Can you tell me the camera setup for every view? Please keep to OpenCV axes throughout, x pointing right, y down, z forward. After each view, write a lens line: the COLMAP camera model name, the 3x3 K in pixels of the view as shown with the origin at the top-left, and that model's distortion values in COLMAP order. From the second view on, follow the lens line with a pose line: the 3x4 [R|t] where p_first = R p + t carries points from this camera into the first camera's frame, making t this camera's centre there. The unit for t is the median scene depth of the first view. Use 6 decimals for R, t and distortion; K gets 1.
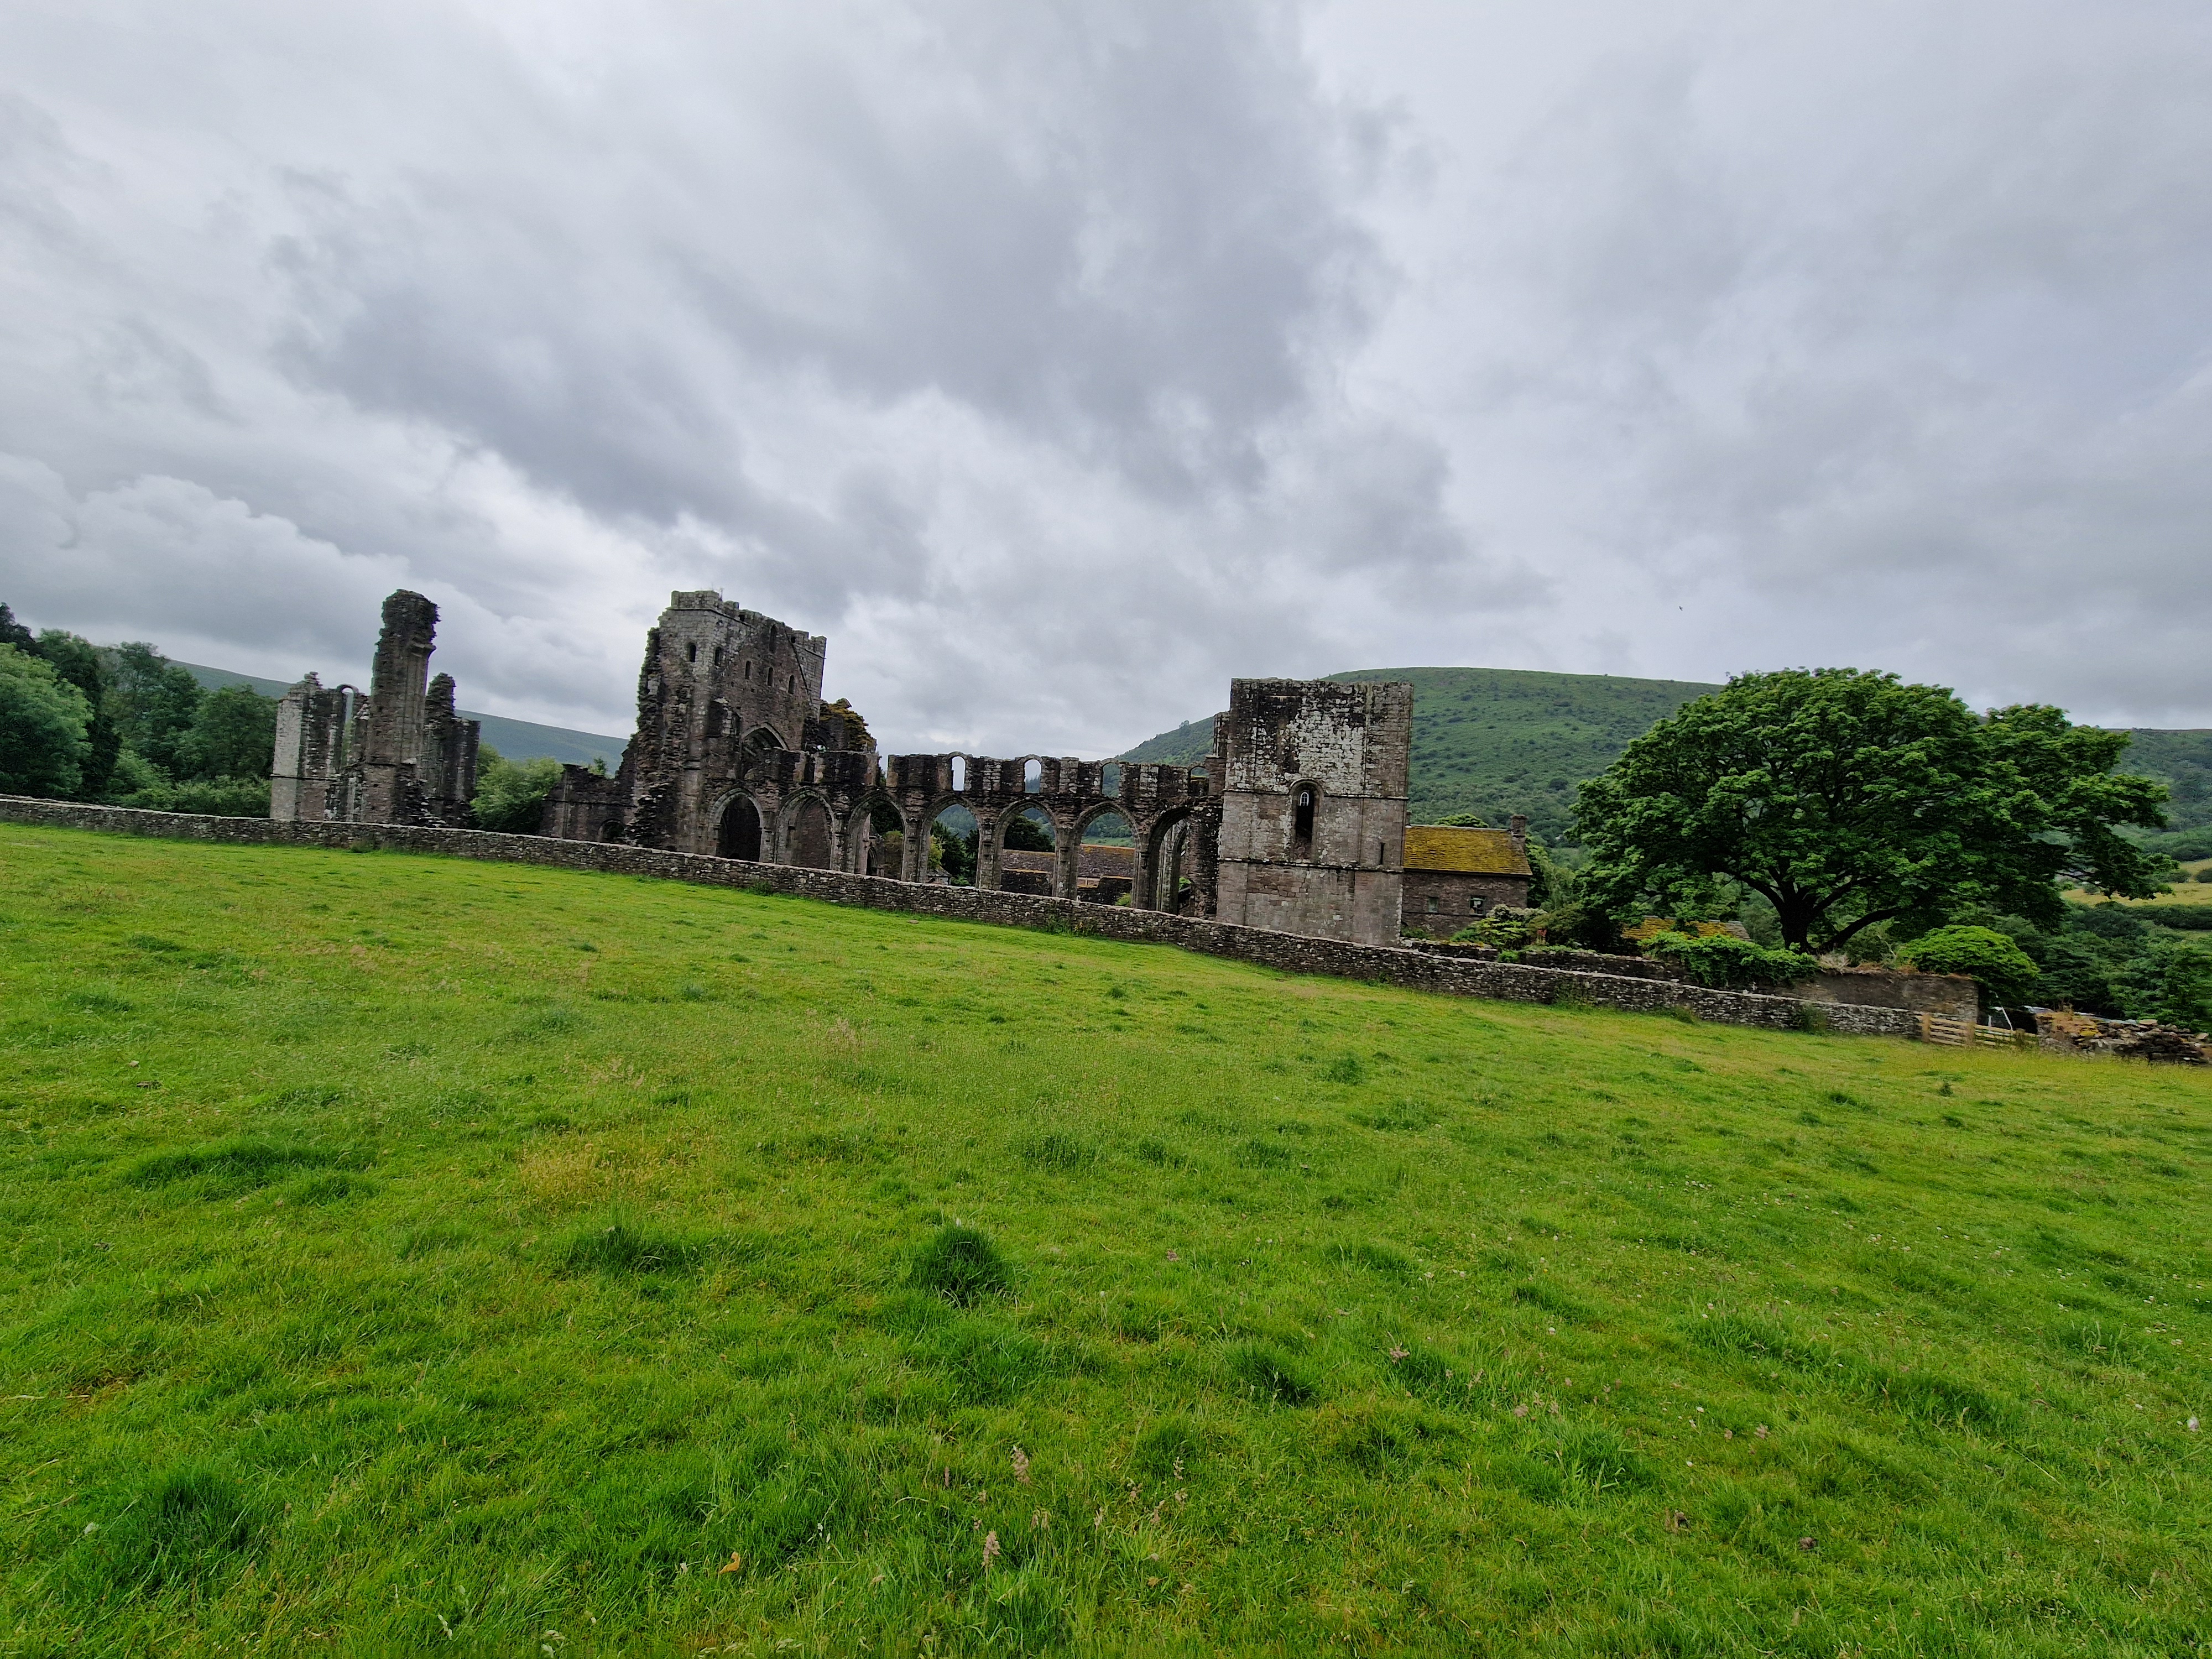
lens RADIAL K [[908.3, 0, 1104.7], [0, 908.3, 823.8], [0, 0, 1]] dist [0.000126, -0.003582]
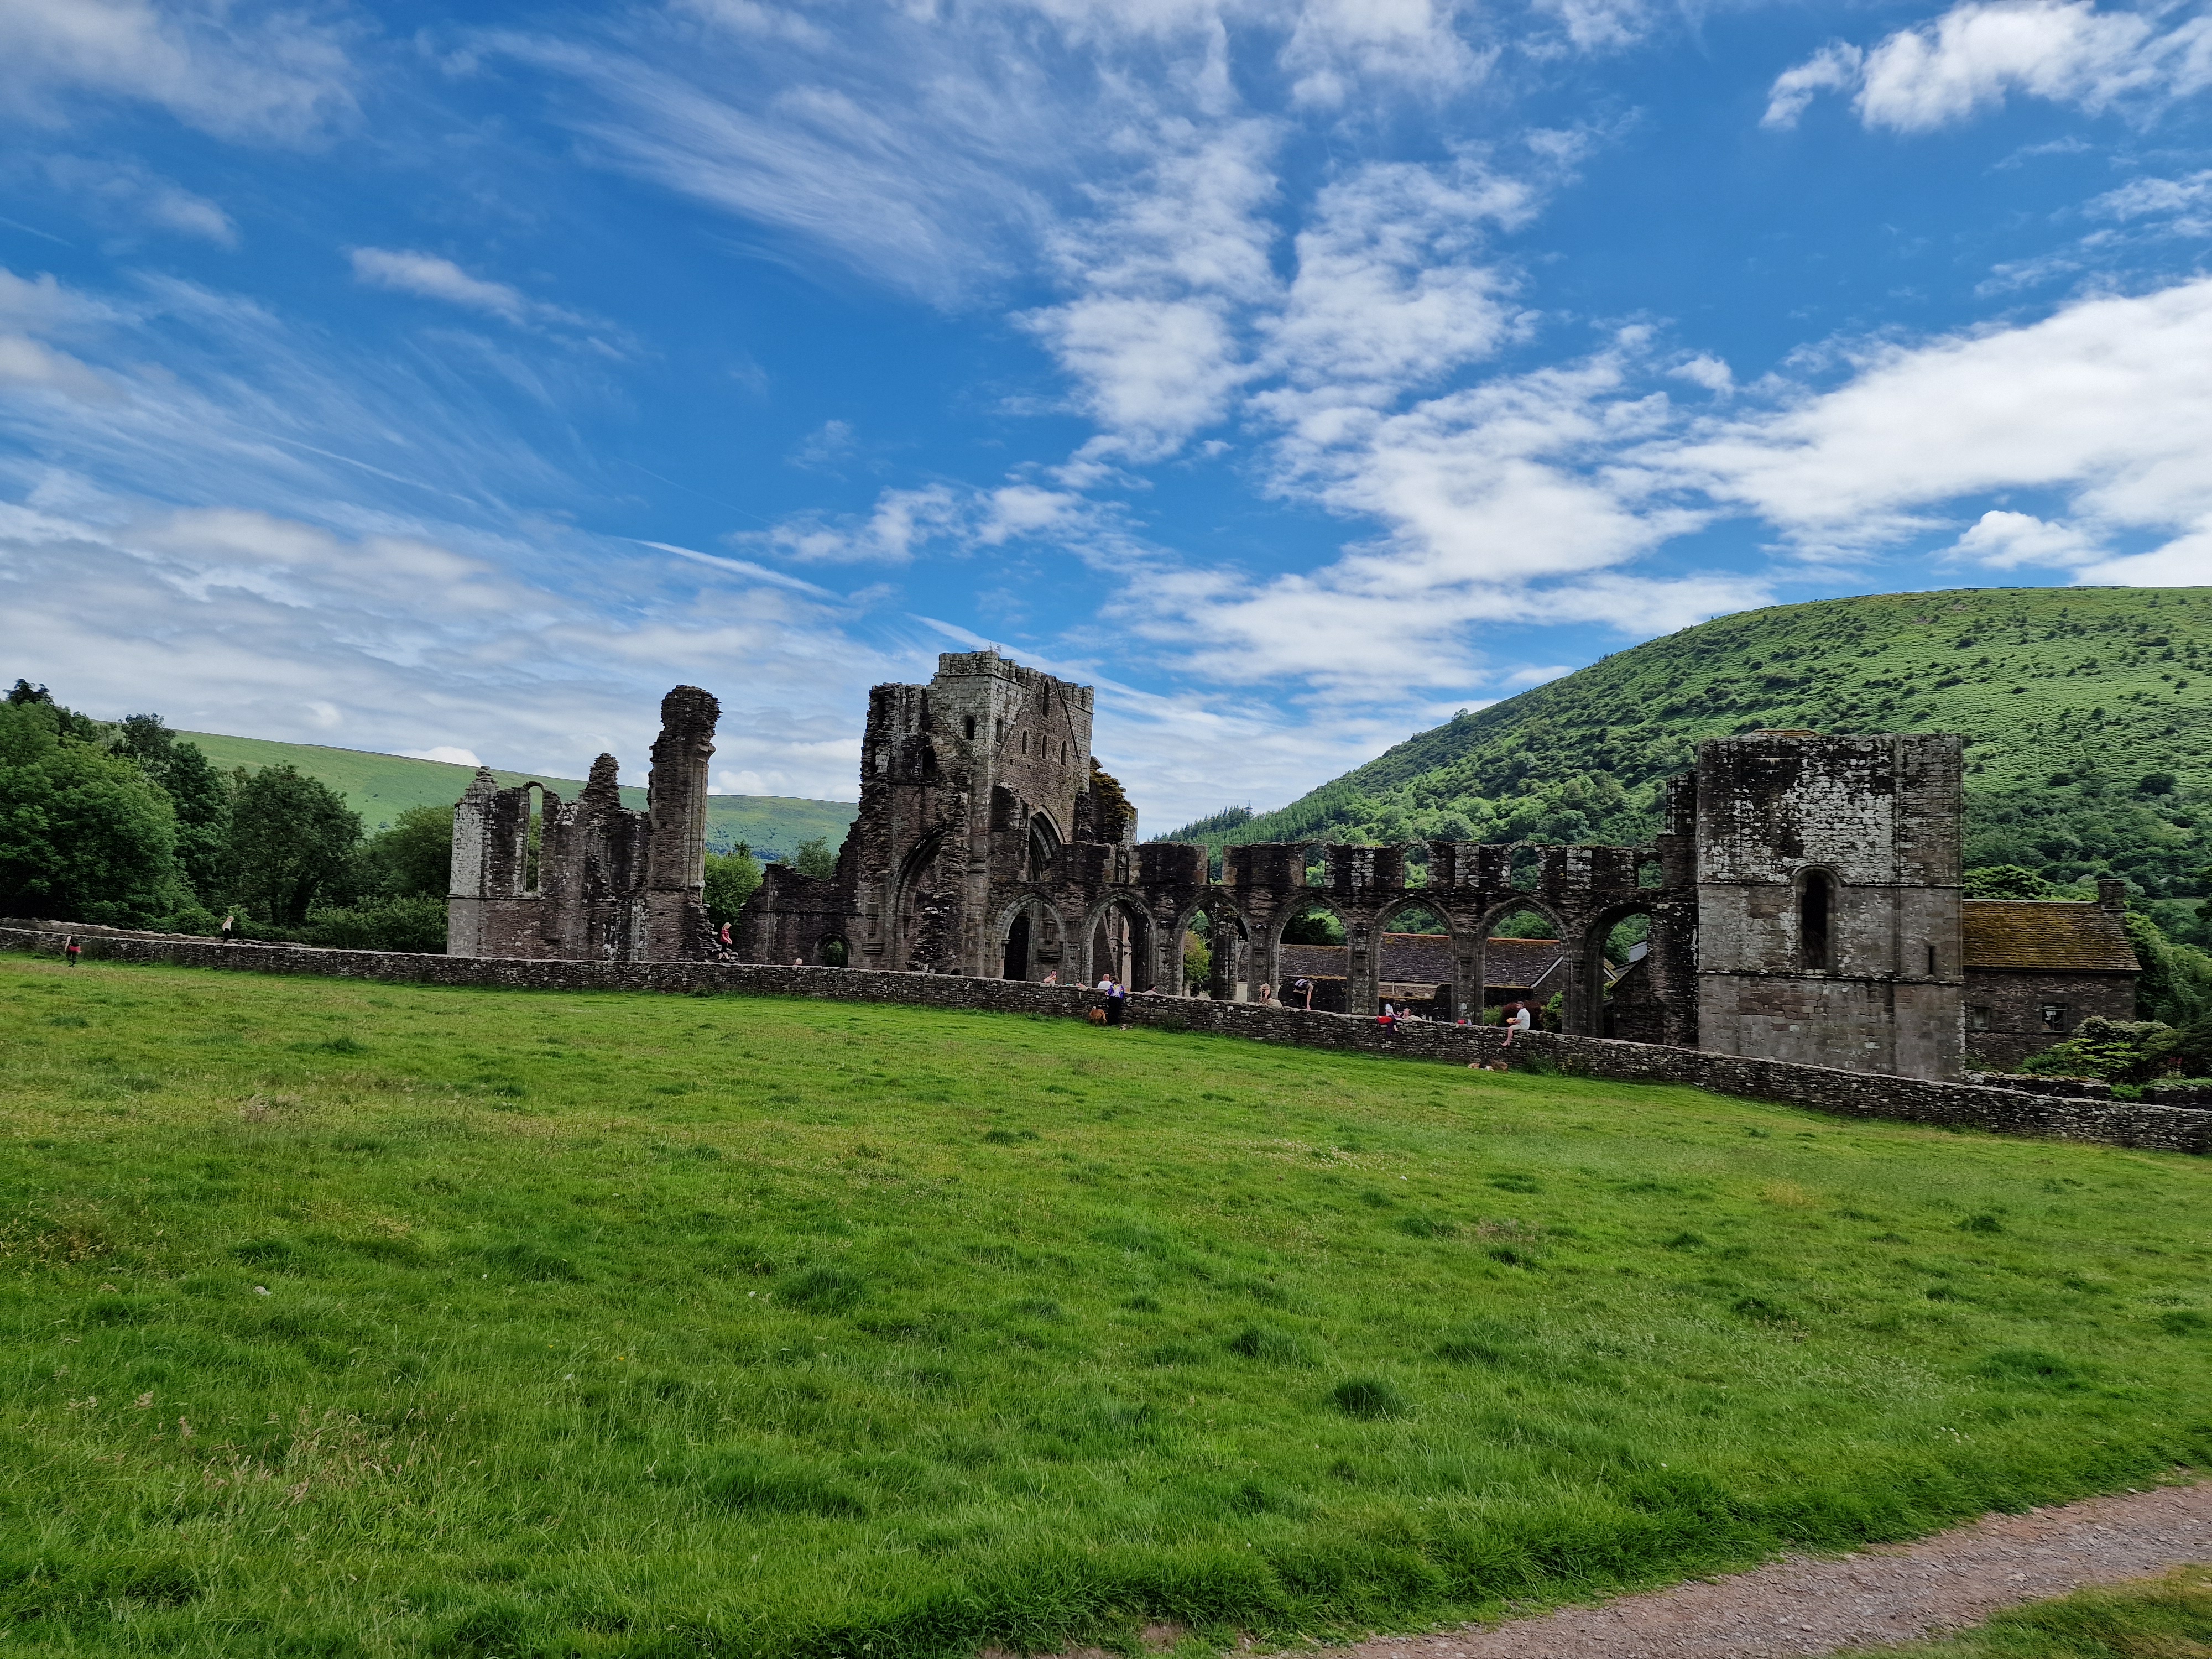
lens RADIAL K [[1454.5, 0, 1100.4], [0, 1454.5, 828.7], [0, 0, 1]] dist [0.066012, -0.046973]
pose [[0.987013, -0.044753, -0.154283, -0.183704], [0.038641, 0.998354, -0.042387, -0.050816], [0.155926, 0.035874, 0.987117, -0.331655]]
